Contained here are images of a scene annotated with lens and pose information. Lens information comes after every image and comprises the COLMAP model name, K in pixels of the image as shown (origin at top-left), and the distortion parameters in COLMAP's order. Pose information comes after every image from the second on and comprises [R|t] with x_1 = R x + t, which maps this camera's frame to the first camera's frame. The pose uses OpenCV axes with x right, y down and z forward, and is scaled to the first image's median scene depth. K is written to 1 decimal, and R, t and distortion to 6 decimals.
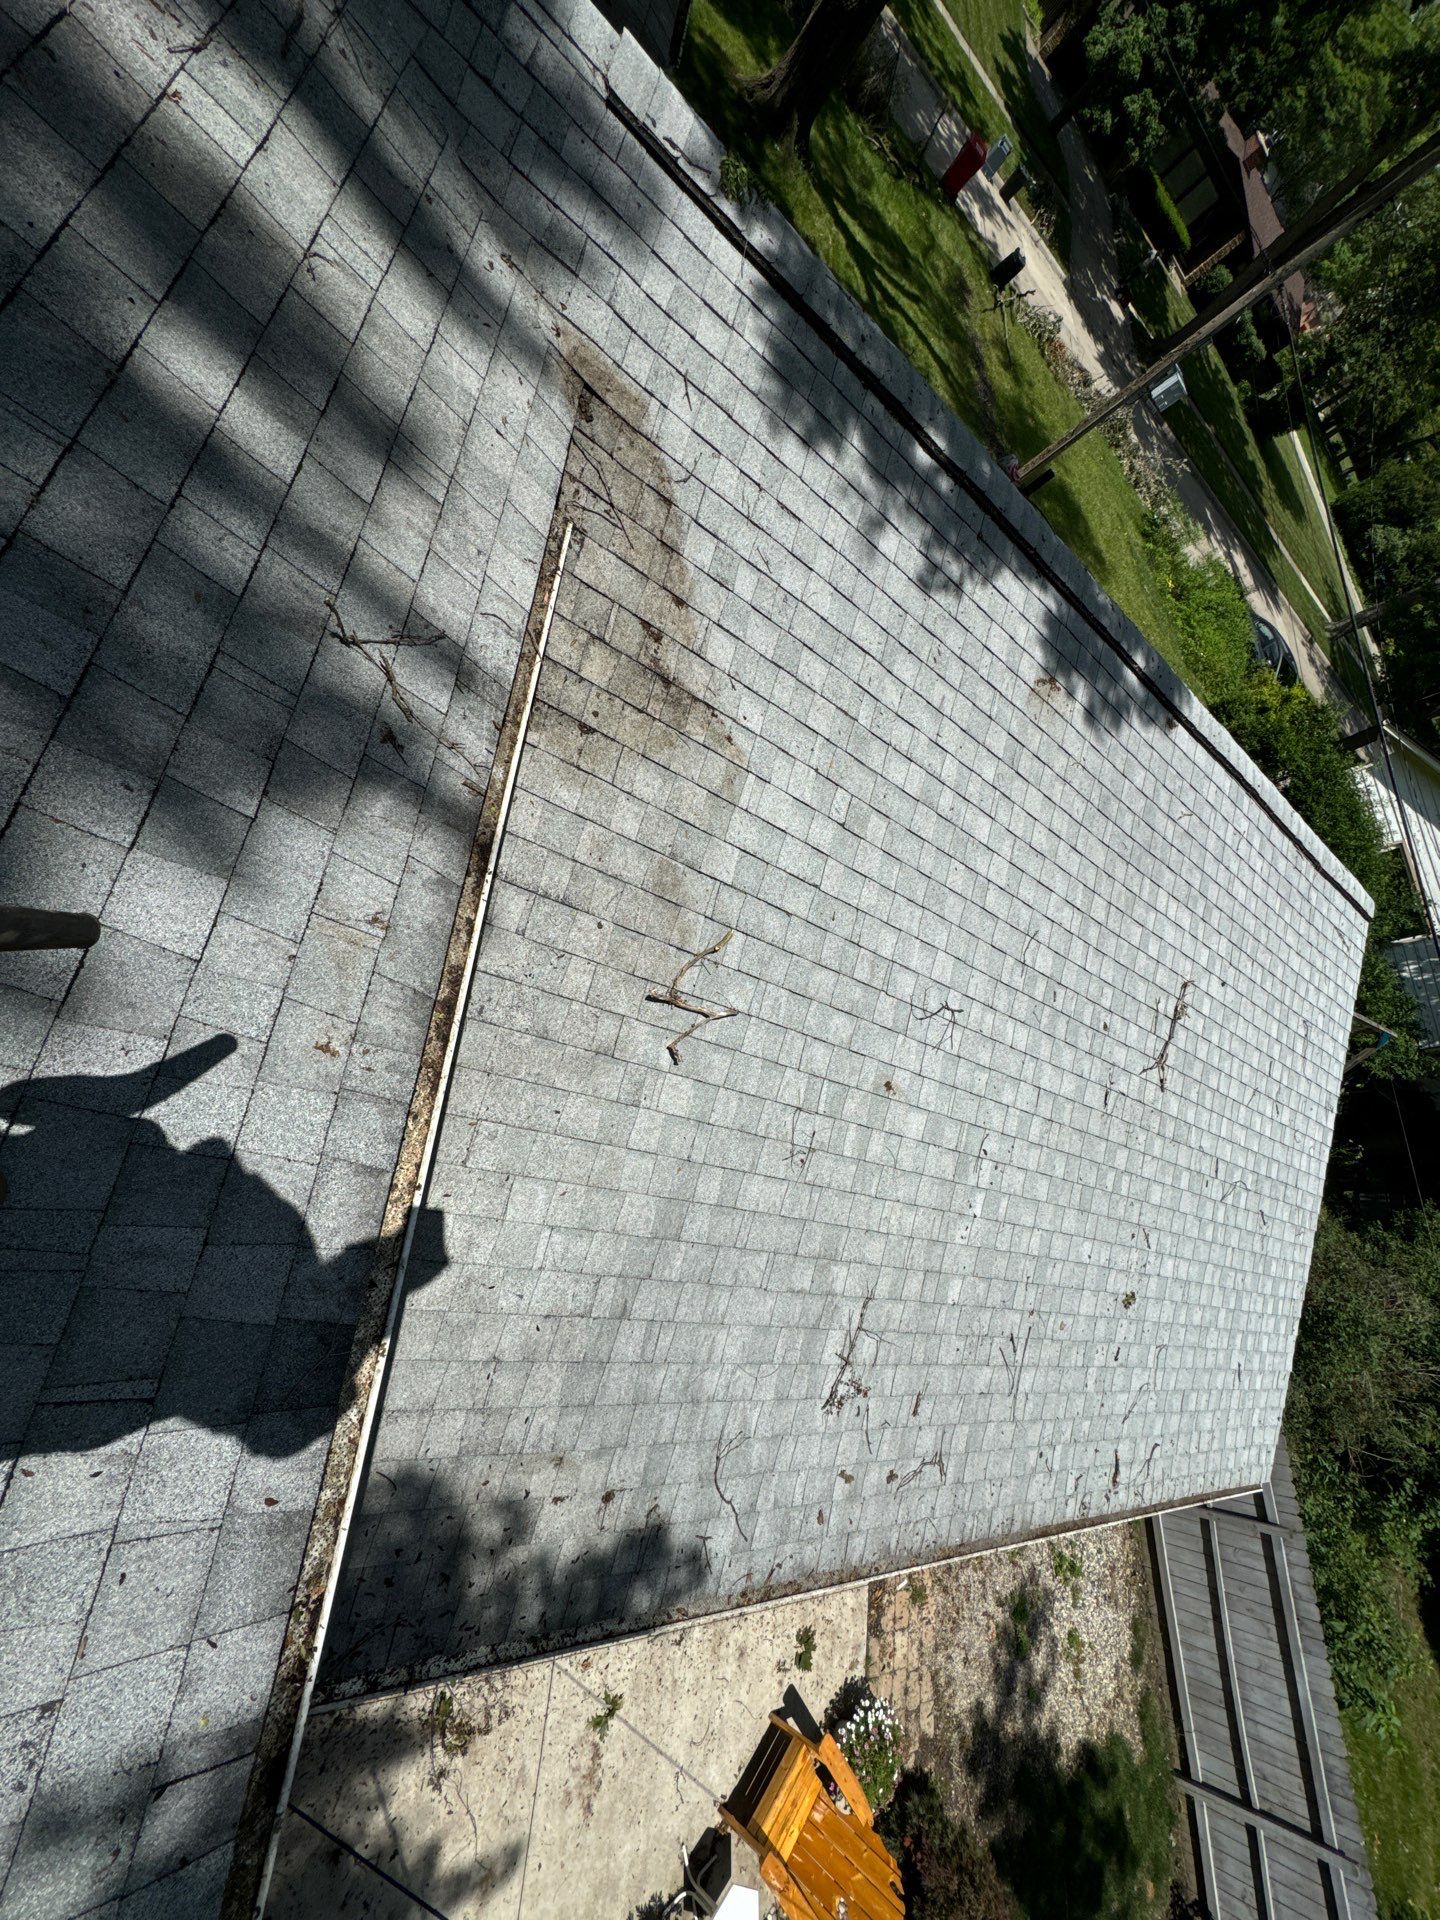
lens RADIAL K [[770.8, 0, 721.0], [0, 770.8, 963.9], [0, 0, 1]] dist [0.001250, 0.000577]
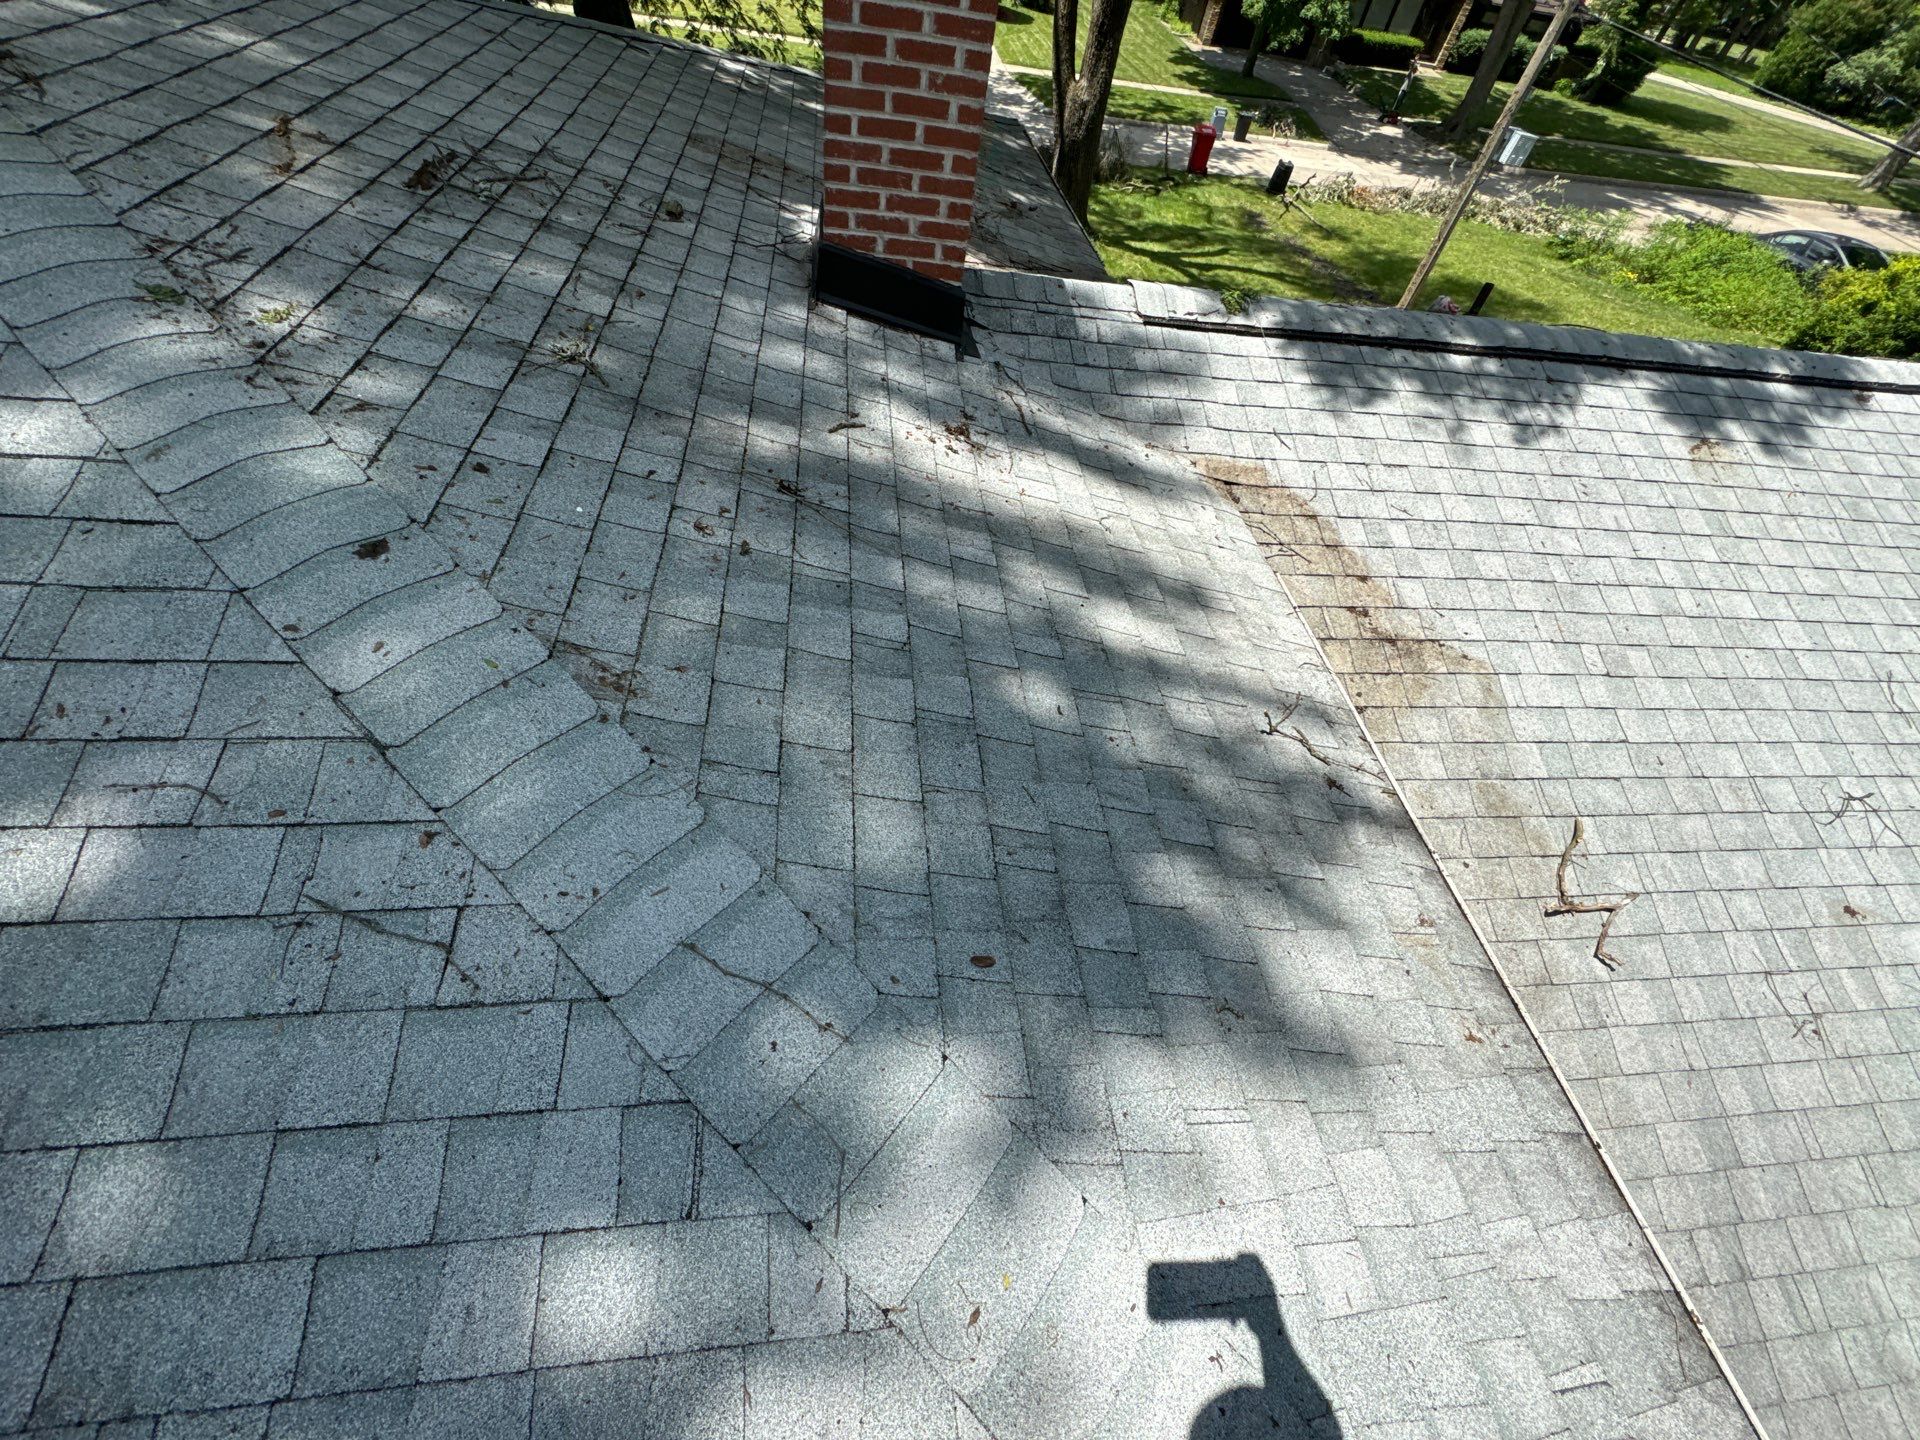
lens RADIAL K [[770.8, 0, 959.9], [0, 770.8, 723.1], [0, 0, 1]] dist [0.001250, 0.000577]
pose [[0.835079, -0.460917, -0.300332, -0.280106], [0.356355, 0.869123, -0.342981, -0.087749], [0.419112, 0.179391, 0.890036, -0.224356]]
